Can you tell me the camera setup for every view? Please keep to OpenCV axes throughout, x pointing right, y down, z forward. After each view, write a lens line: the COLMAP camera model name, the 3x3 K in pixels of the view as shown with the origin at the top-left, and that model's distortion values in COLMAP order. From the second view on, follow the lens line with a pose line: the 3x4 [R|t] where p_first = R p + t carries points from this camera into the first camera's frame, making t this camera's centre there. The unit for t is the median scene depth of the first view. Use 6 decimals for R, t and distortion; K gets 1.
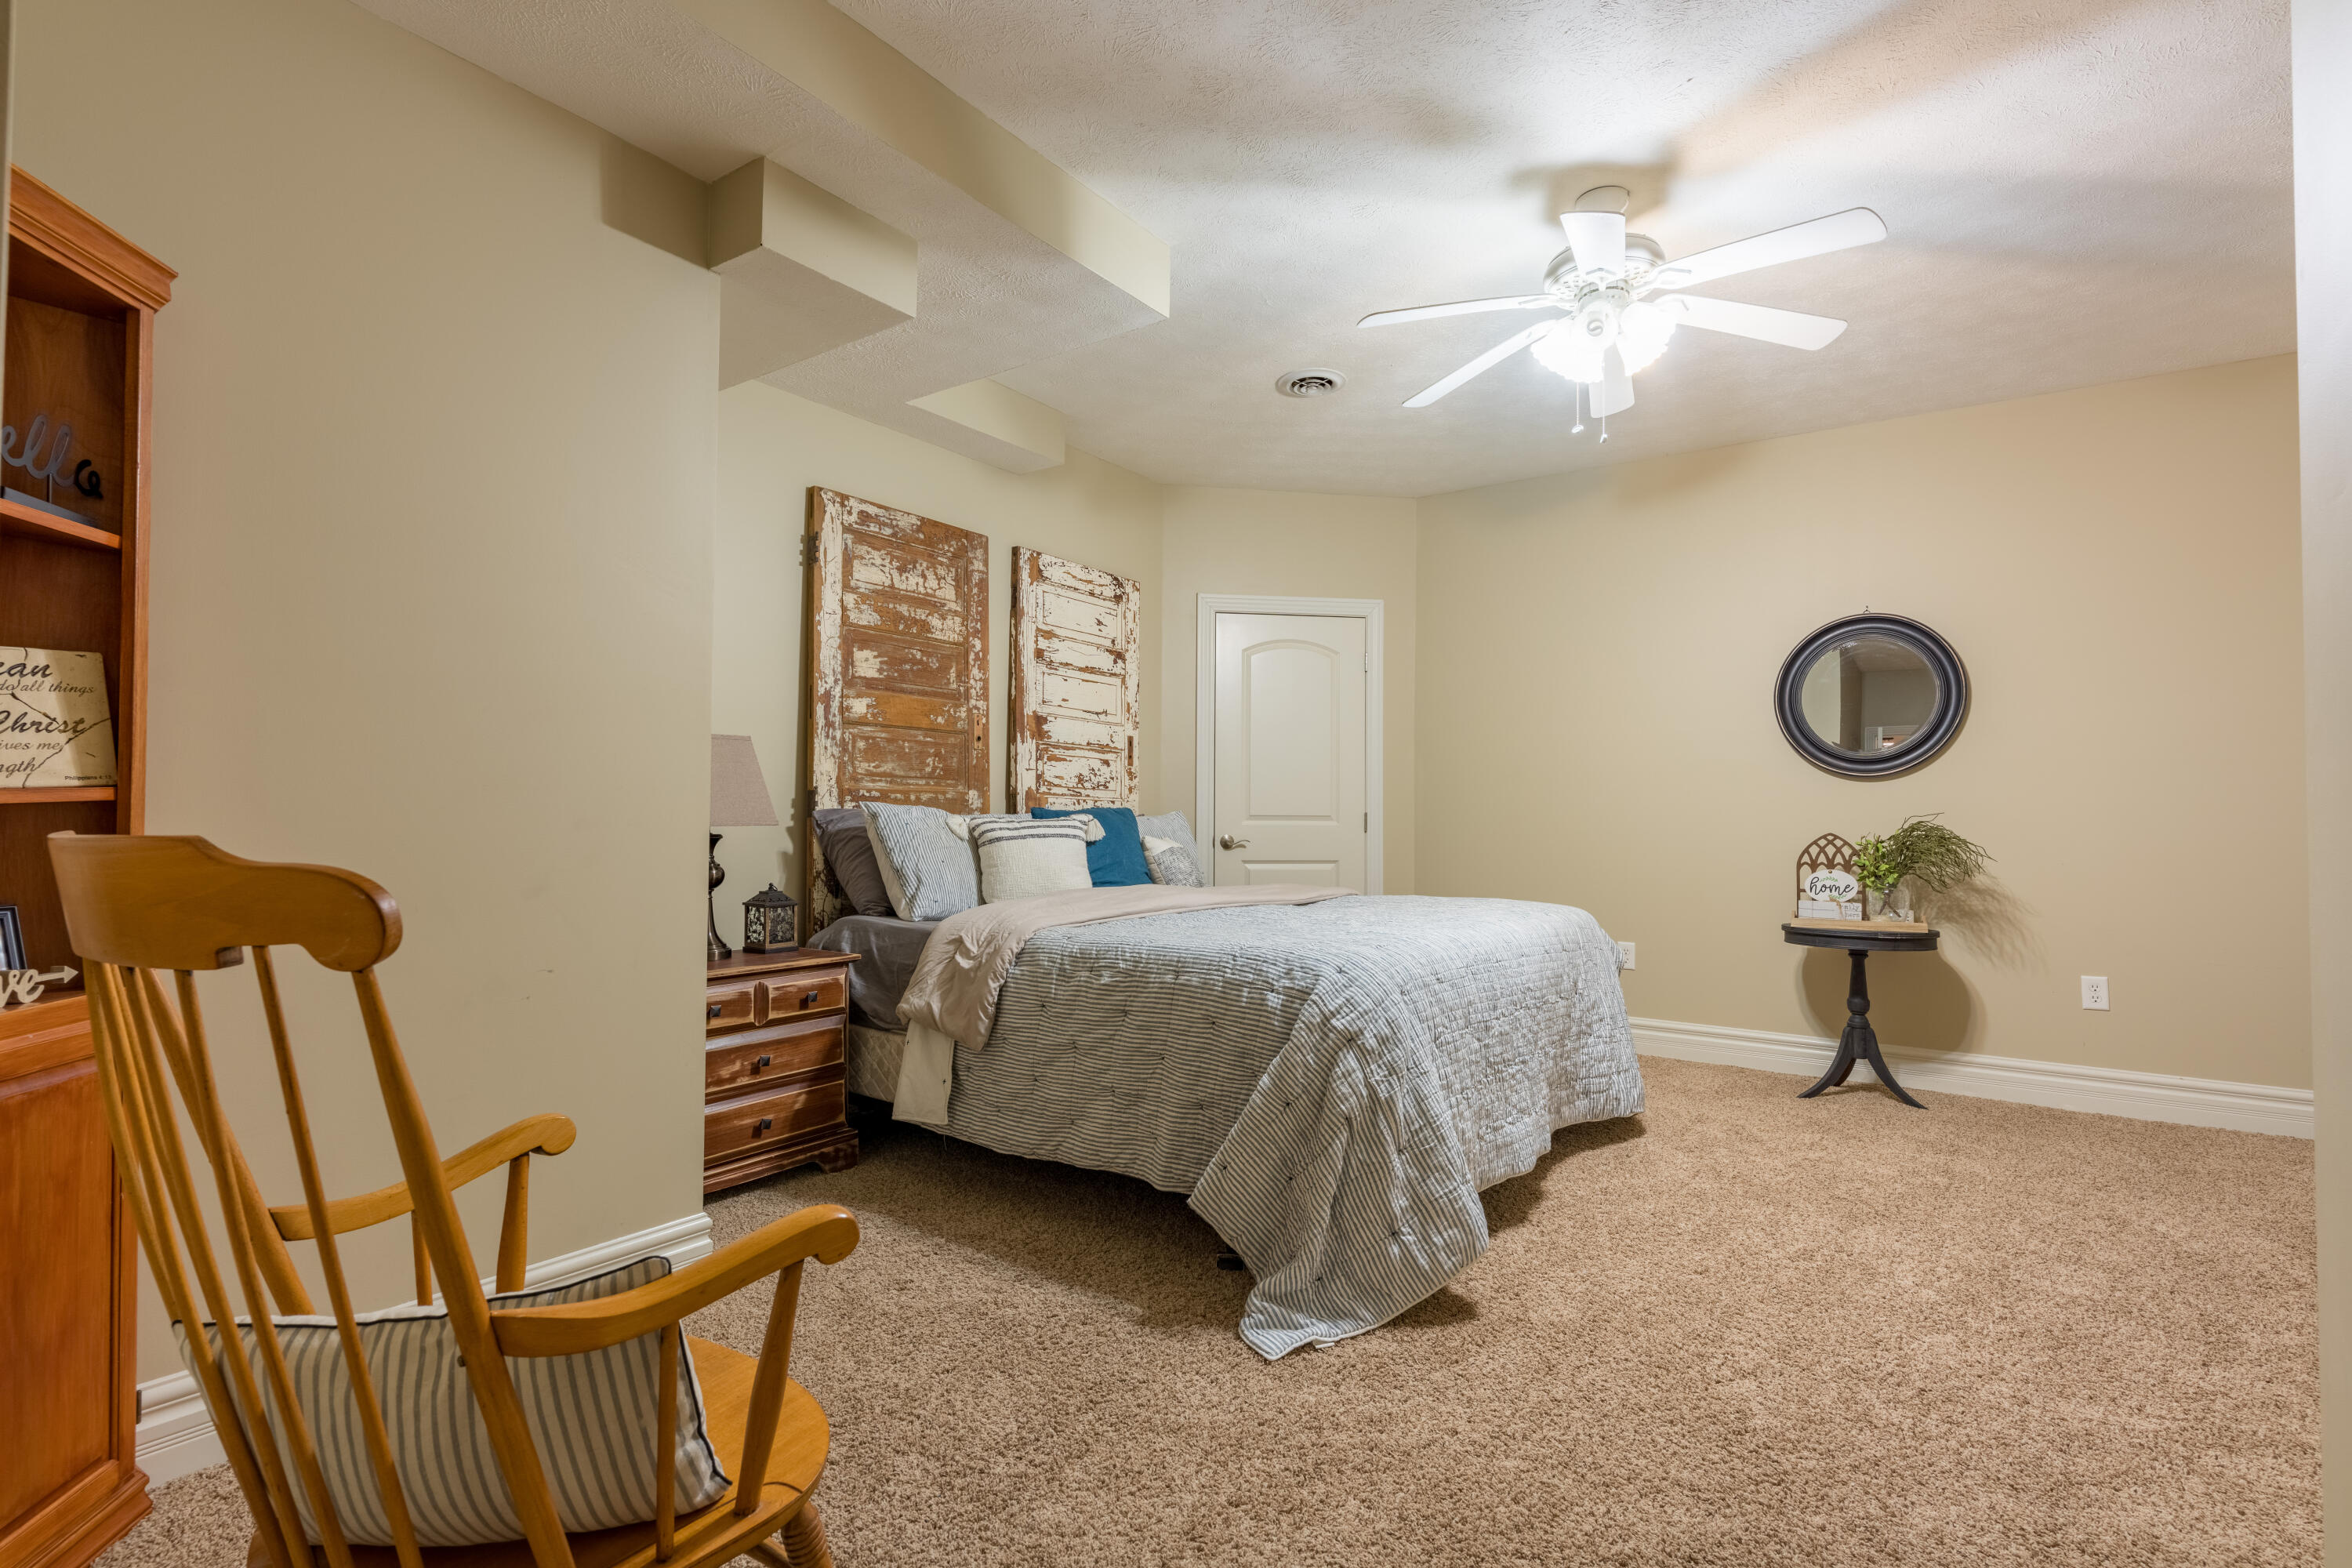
lens RADIAL K [[1116.8, 0, 1181.3], [0, 1116.8, 788.8], [0, 0, 1]] dist [0.005348, -0.002104]
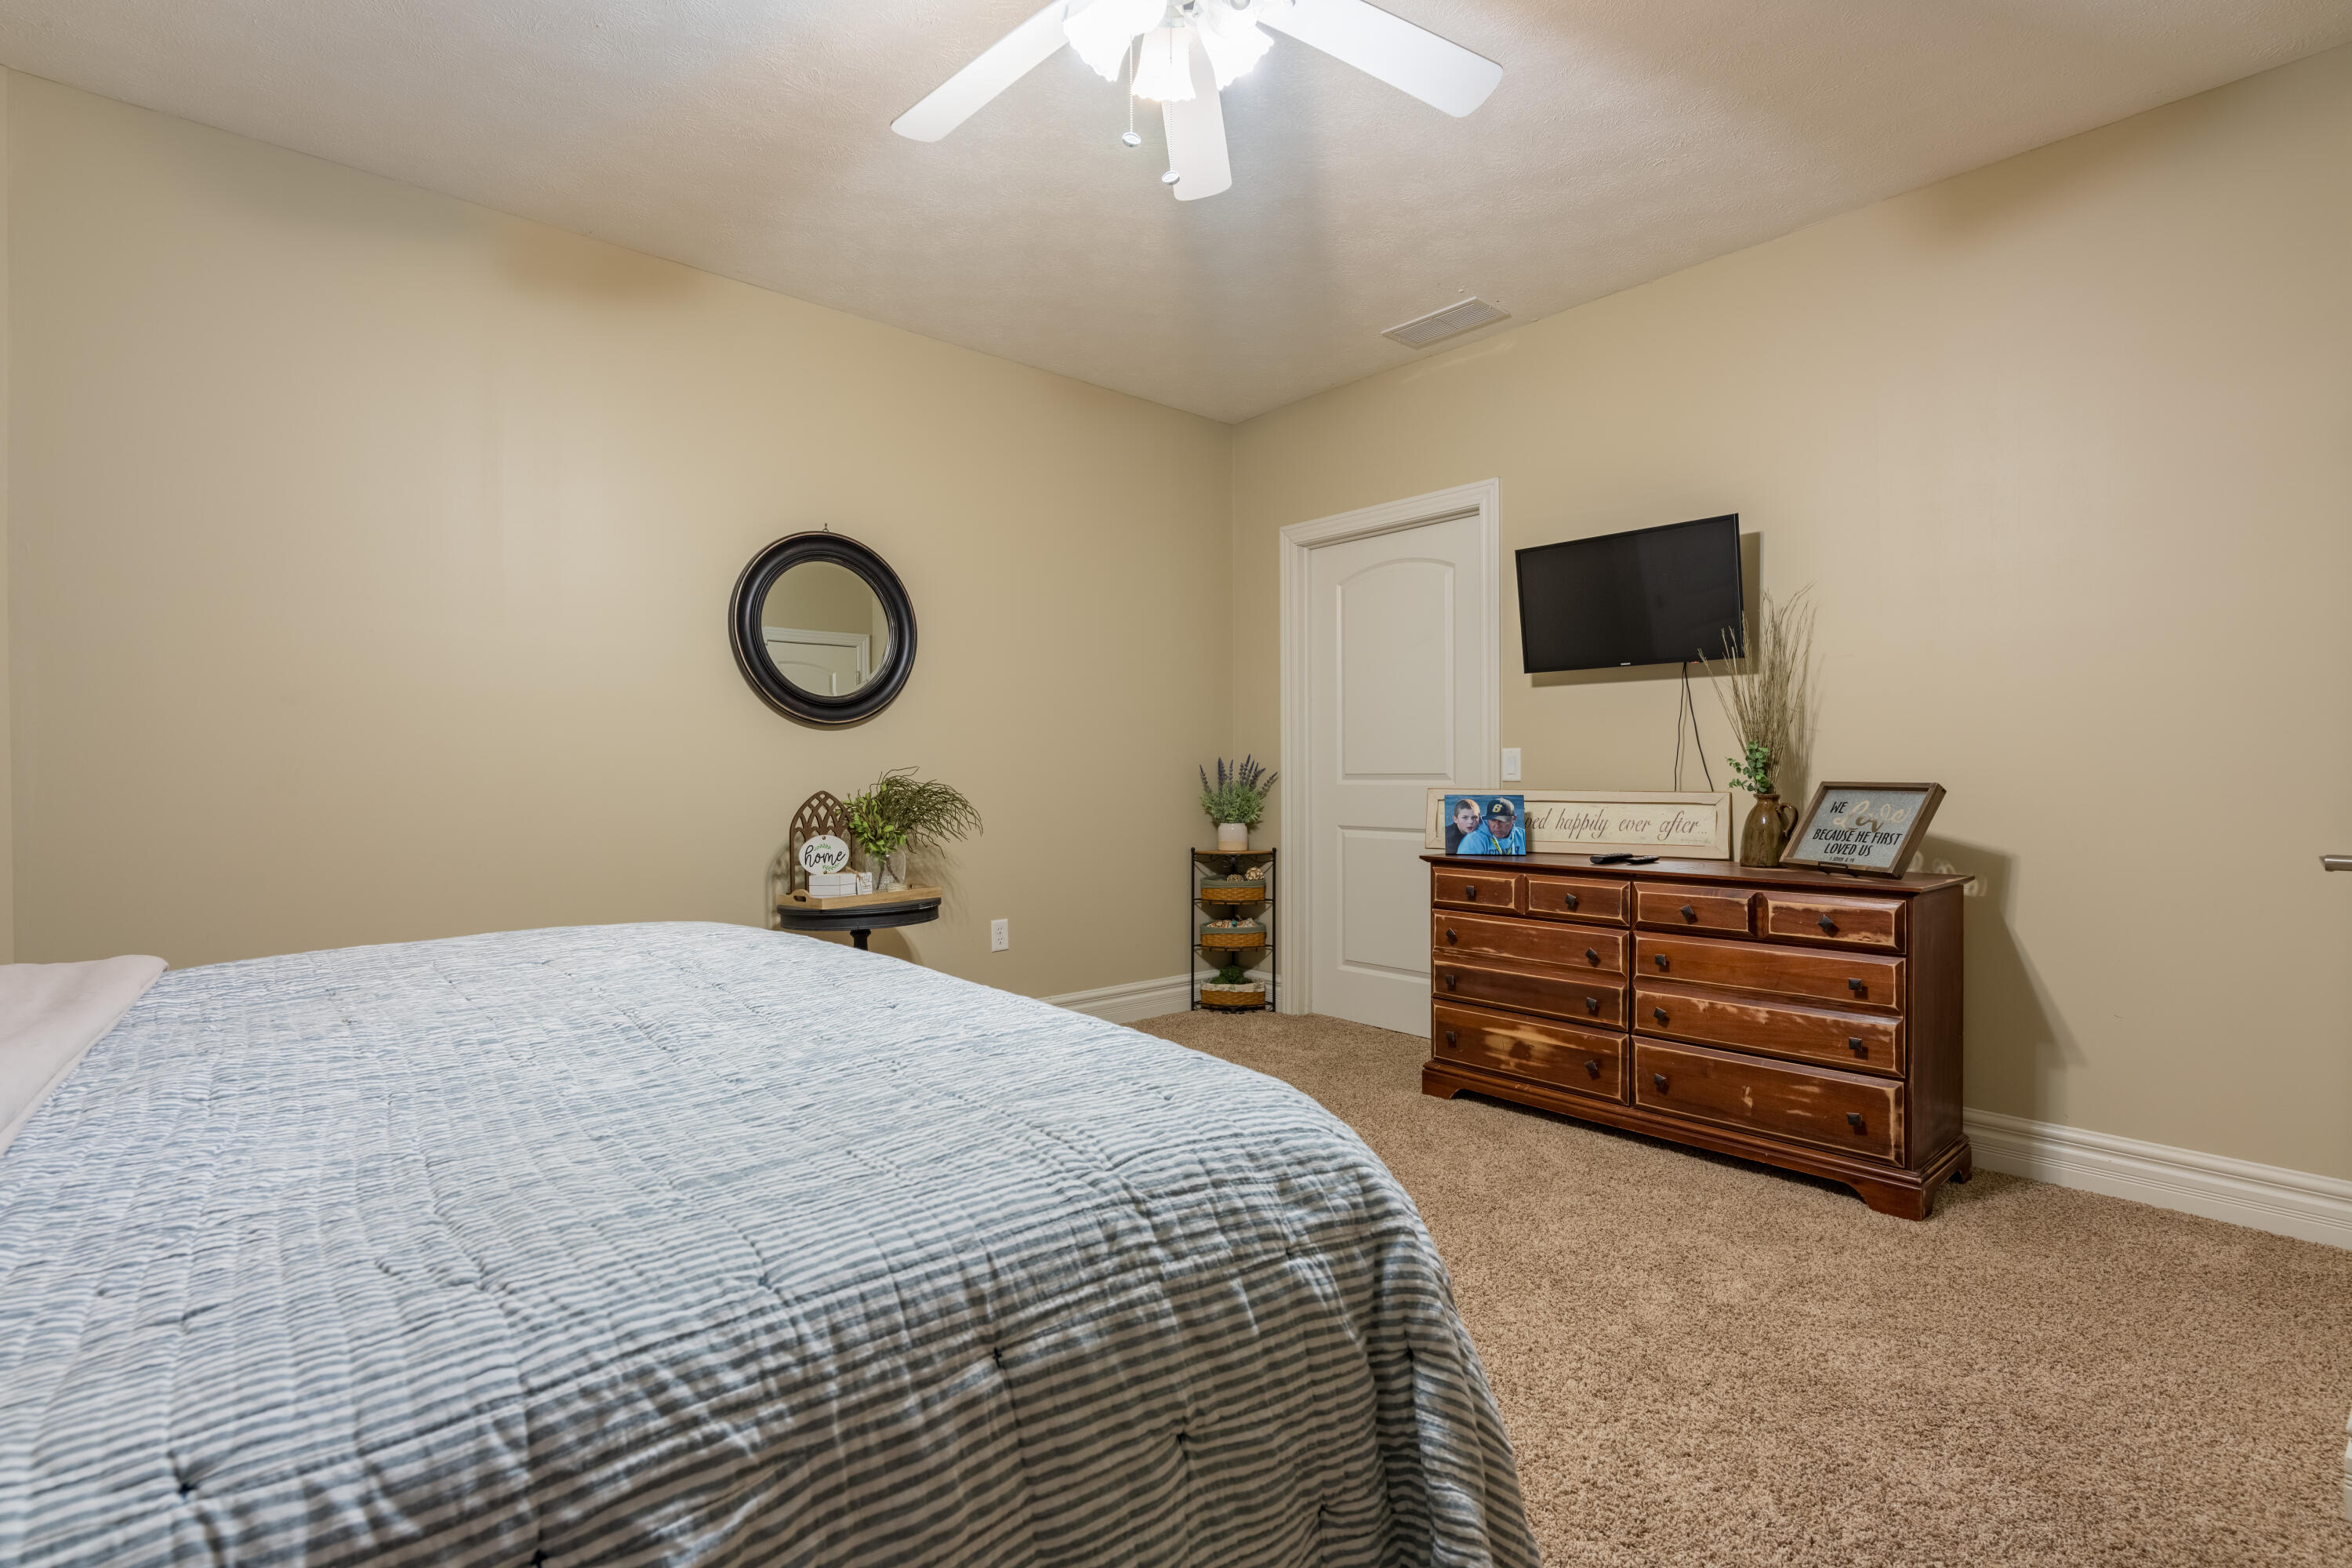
lens RADIAL K [[1116.8, 0, 1177.2], [0, 1116.8, 785.4], [0, 0, 1]] dist [0.005348, -0.002104]
pose [[0.222605, -0.018395, 0.974735, -0.165199], [-0.017824, 0.999578, 0.022934, 0.011905], [-0.974746, -0.022479, 0.222183, 0.563958]]
